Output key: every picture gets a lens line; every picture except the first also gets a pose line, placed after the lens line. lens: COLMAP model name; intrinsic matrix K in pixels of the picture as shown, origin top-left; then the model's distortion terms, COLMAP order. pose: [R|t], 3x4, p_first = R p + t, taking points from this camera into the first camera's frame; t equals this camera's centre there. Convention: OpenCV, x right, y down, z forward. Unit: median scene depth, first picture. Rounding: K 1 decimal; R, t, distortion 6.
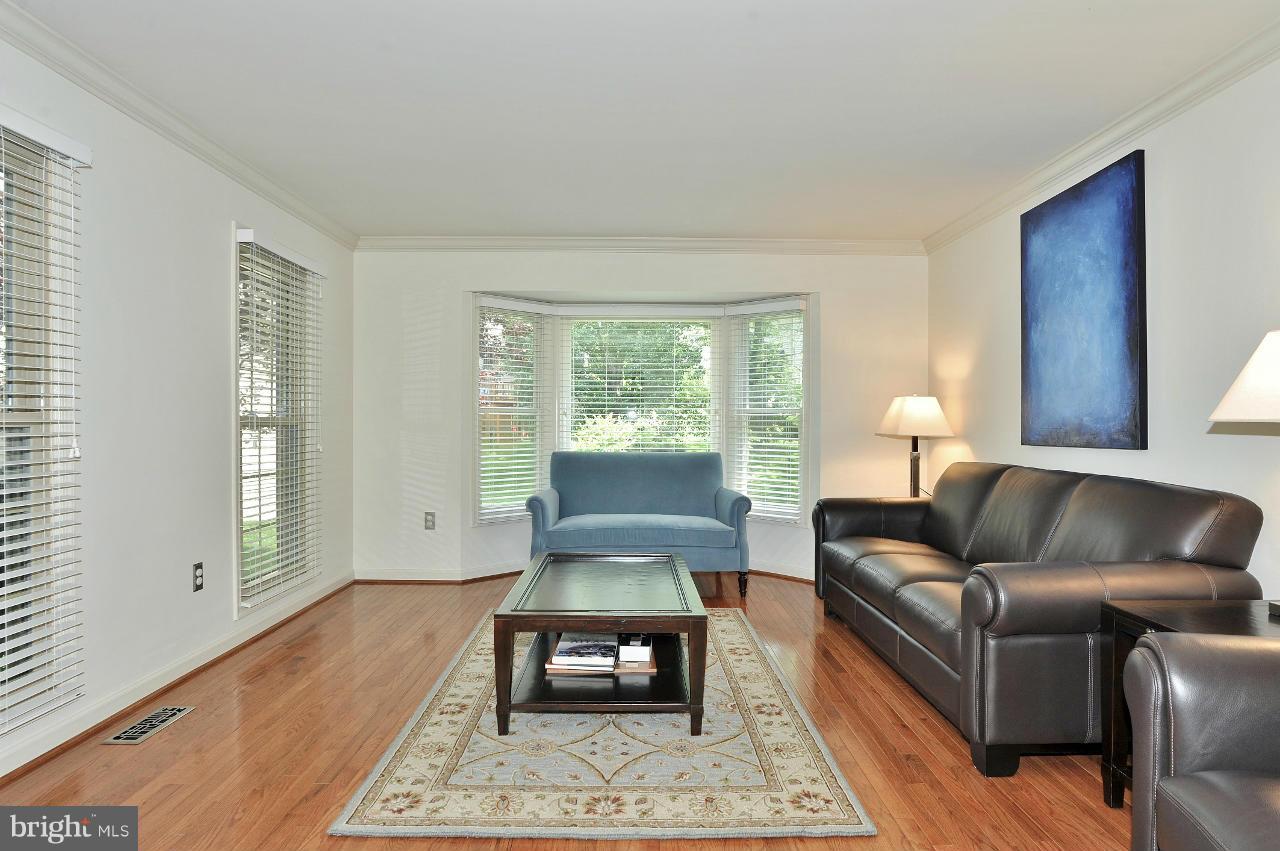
lens RADIAL K [[746.2, 0, 640.0], [0, 746.2, 425.5], [0, 0, 1]] dist [-0.020422, 0.002225]
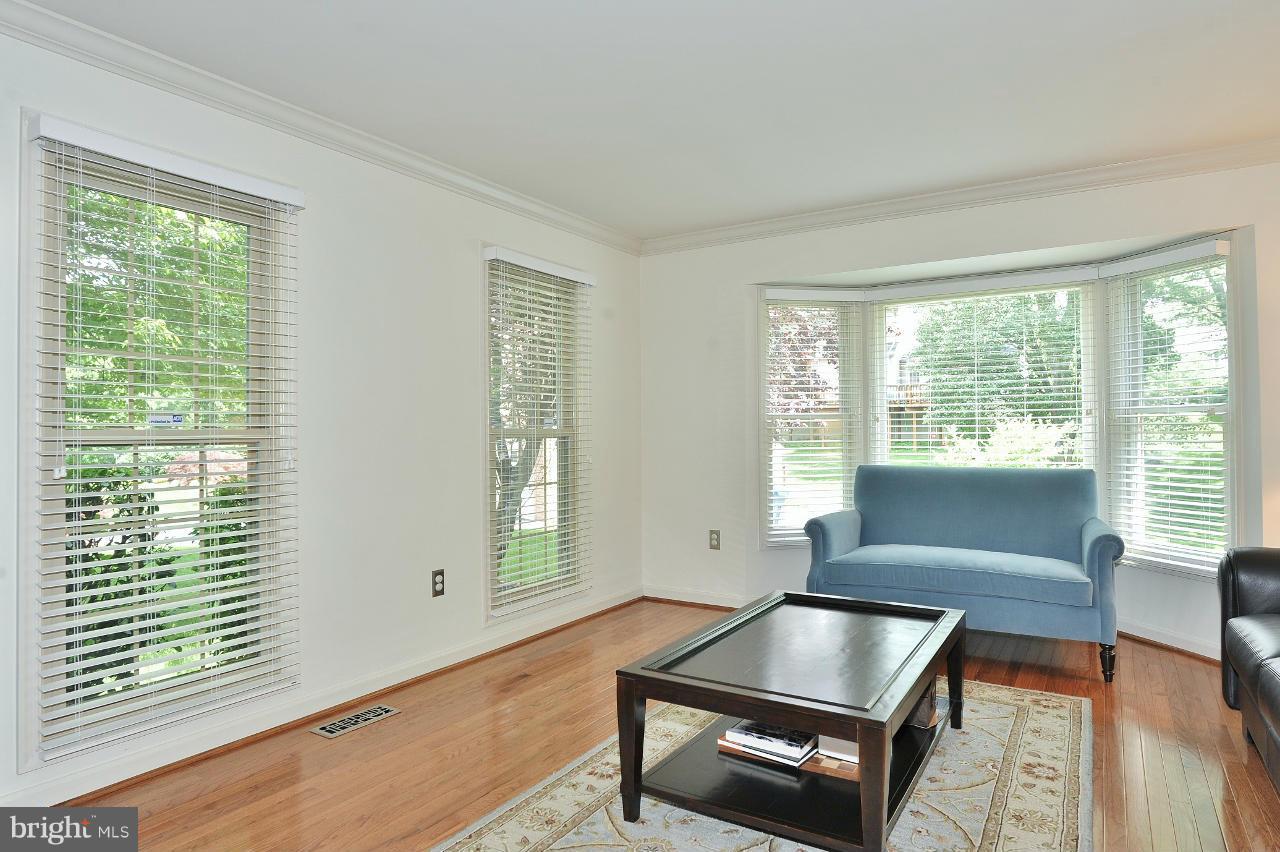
lens RADIAL K [[764.8, 0, 615.8], [0, 764.8, 419.0], [0, 0, 1]] dist [-0.025757, 0.000930]
pose [[0.832320, -0.018566, -0.553984, 0.193454], [0.009410, 0.999768, -0.019368, -0.003727], [0.554215, 0.010908, 0.832302, 0.214550]]
